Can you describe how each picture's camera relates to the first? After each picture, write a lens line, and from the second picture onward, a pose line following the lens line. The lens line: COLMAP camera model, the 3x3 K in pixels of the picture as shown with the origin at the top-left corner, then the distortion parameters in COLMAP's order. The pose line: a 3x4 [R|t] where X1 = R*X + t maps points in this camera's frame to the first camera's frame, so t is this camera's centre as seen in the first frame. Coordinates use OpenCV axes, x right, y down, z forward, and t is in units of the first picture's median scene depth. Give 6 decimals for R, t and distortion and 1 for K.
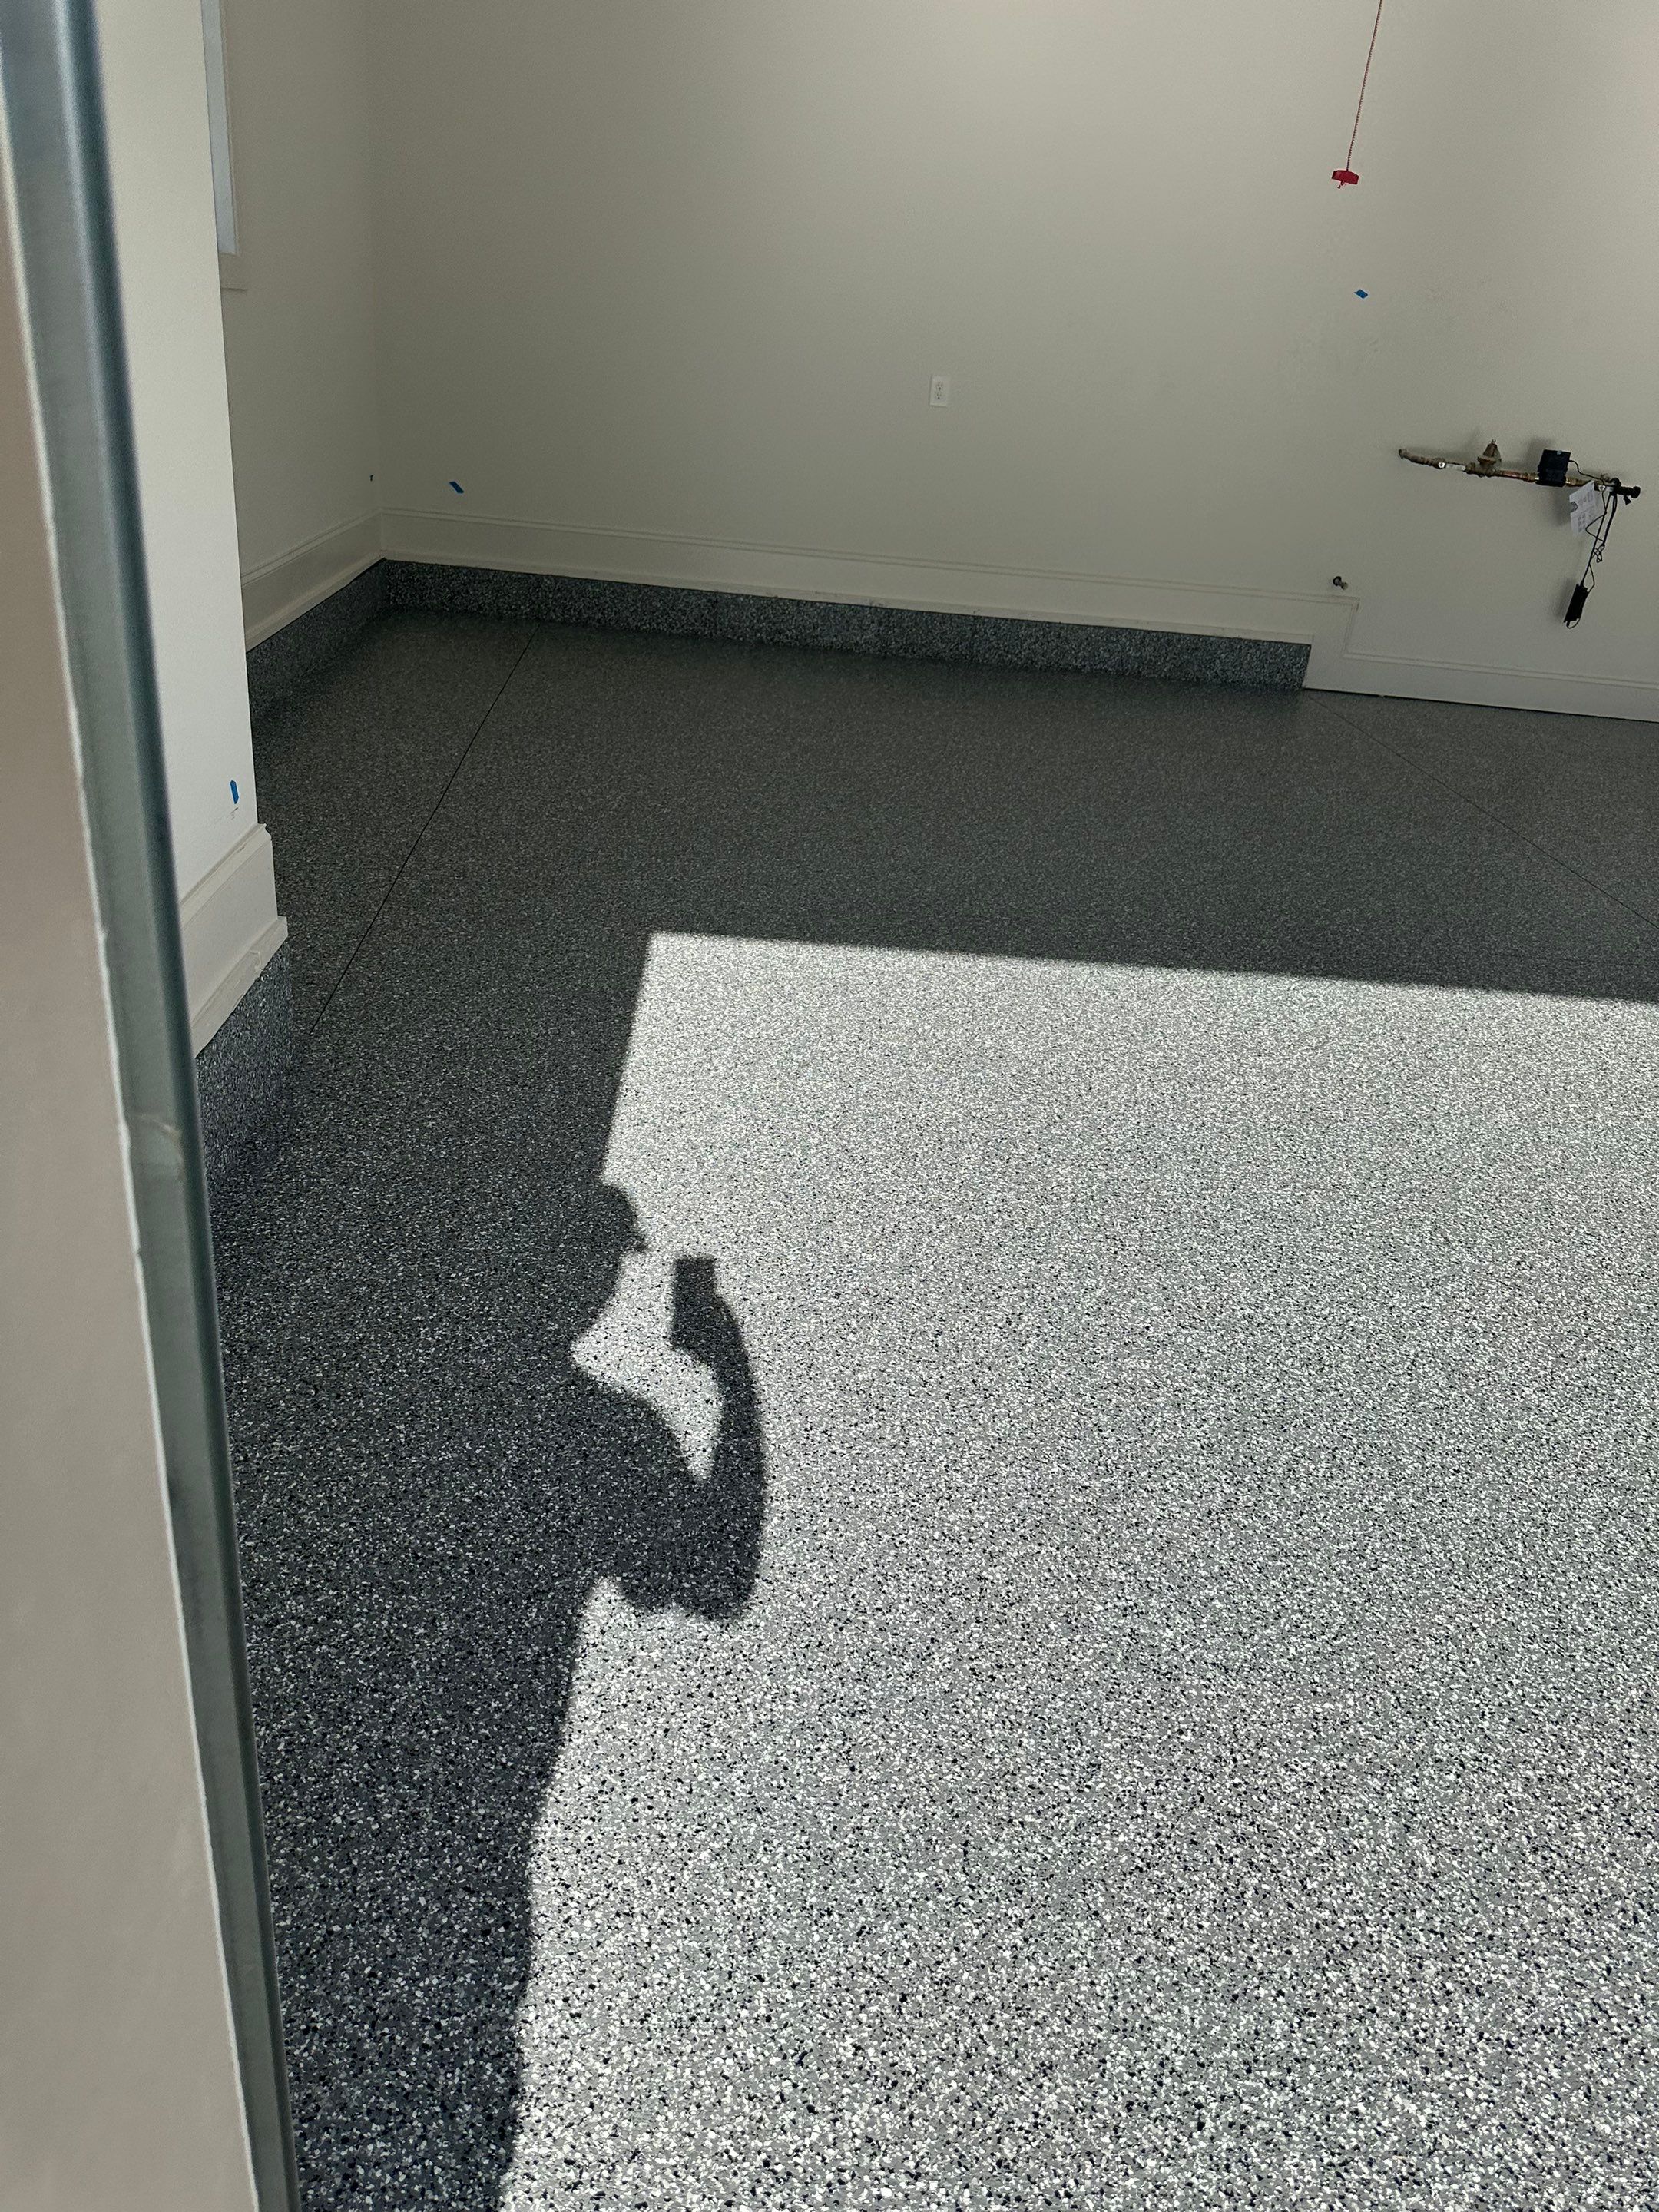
lens RADIAL K [[1560.8, 0, 825.0], [0, 1560.8, 1120.9], [0, 0, 1]] dist [0.075660, -0.092647]
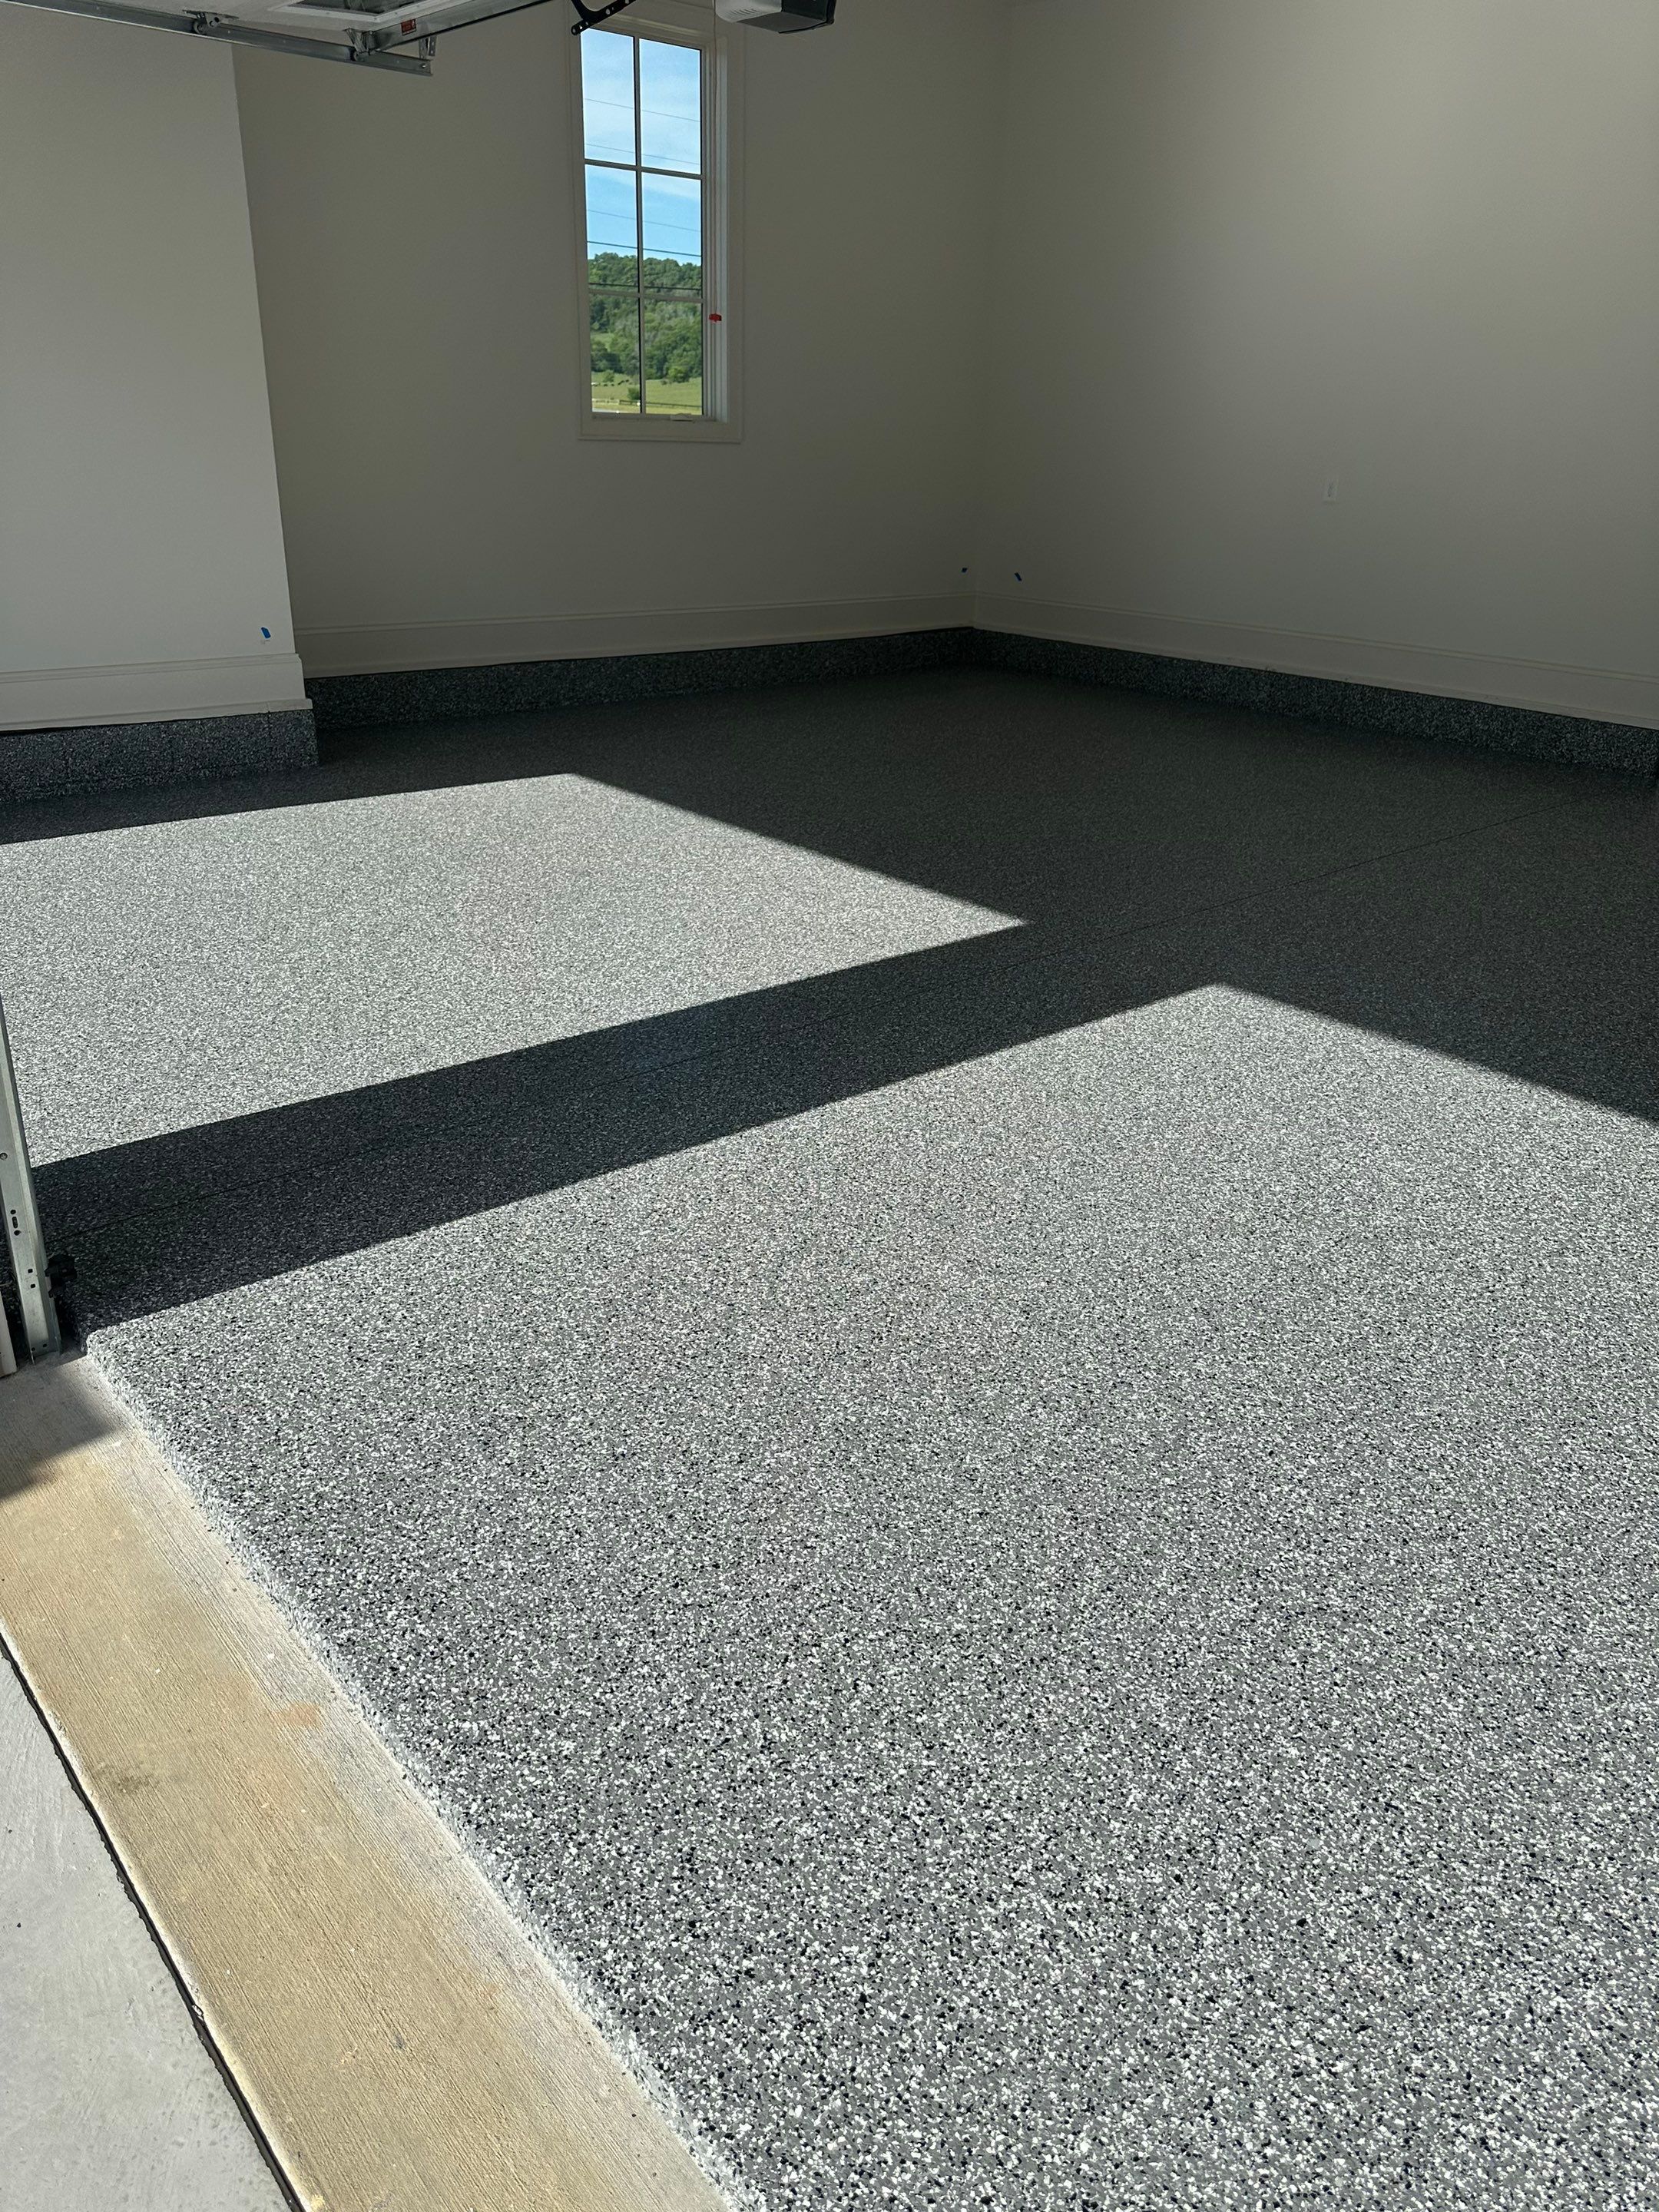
lens RADIAL K [[1560.8, 0, 838.0], [0, 1560.8, 1097.2], [0, 0, 1]] dist [0.075660, -0.092647]
pose [[0.614660, 0.239480, -0.751560, 1.781313], [-0.326018, 0.944737, 0.034402, 0.078089], [0.718265, 0.223876, 0.658767, 0.165472]]
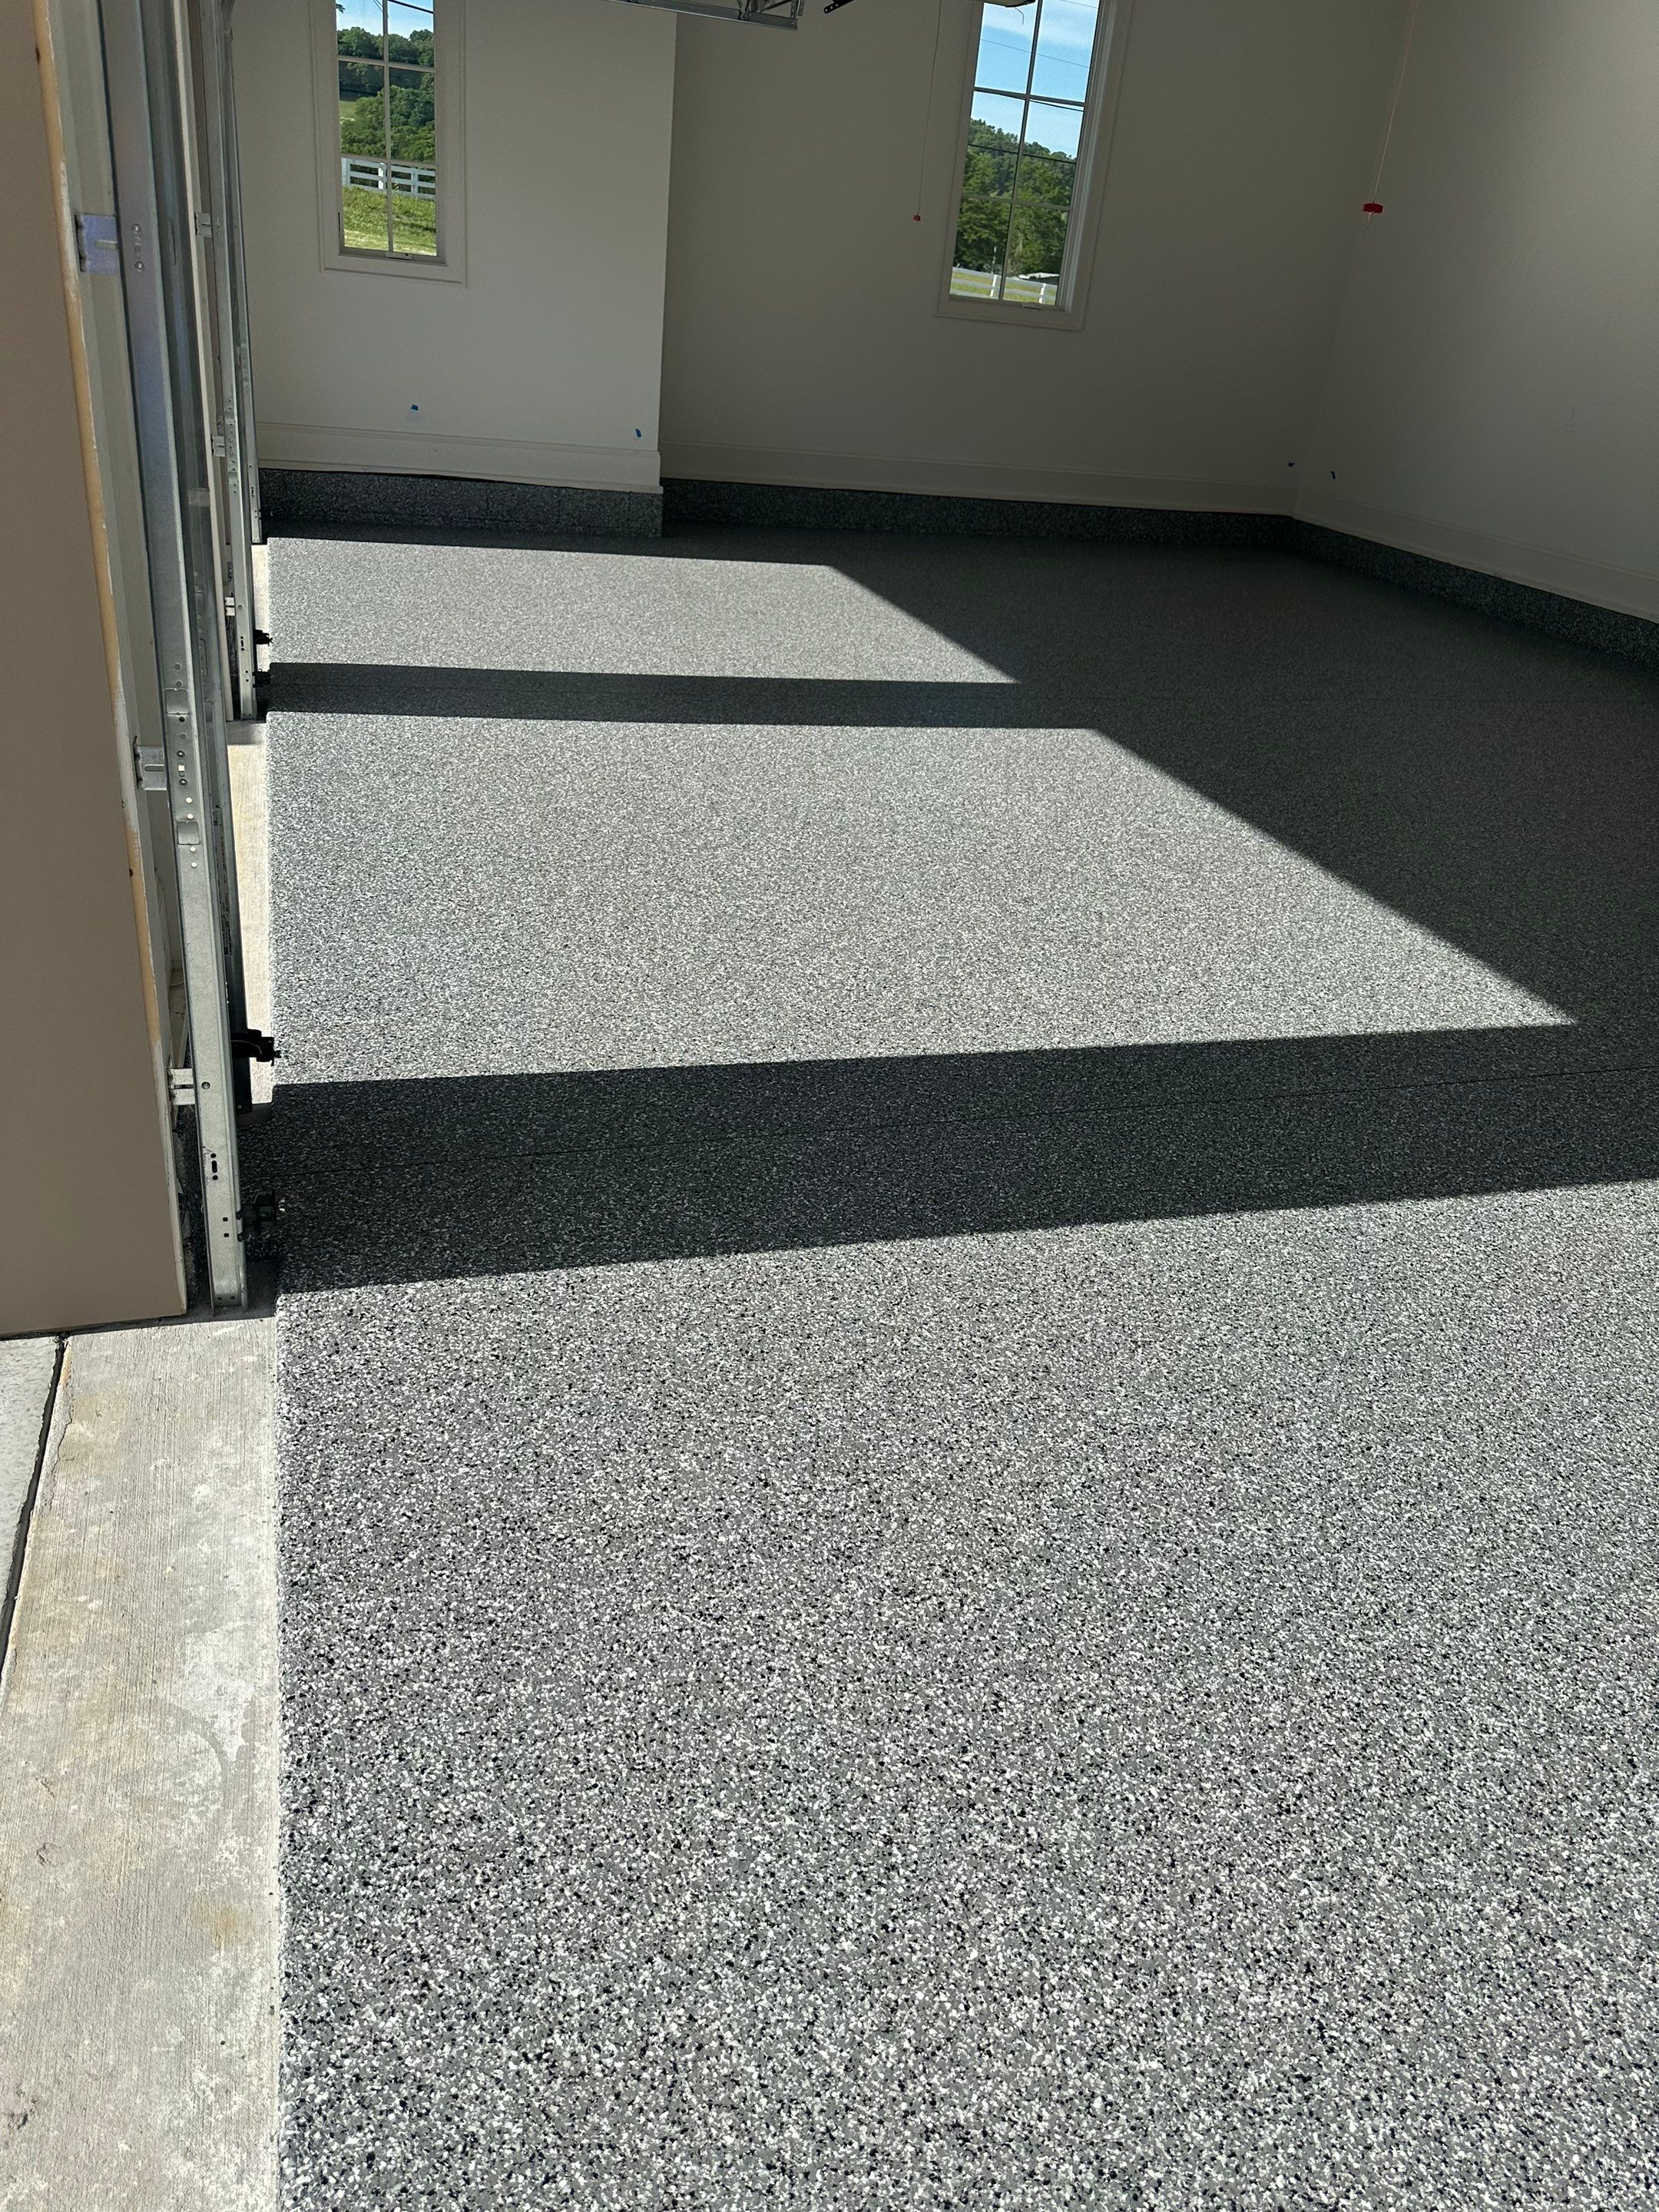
lens RADIAL K [[1560.8, 0, 819.4], [0, 1560.8, 1105.8], [0, 0, 1]] dist [0.075660, -0.092647]
pose [[0.250761, 0.384678, -0.888337, 2.719941], [-0.494704, 0.839705, 0.223973, 0.041363], [0.832098, 0.383300, 0.400867, 0.429985]]
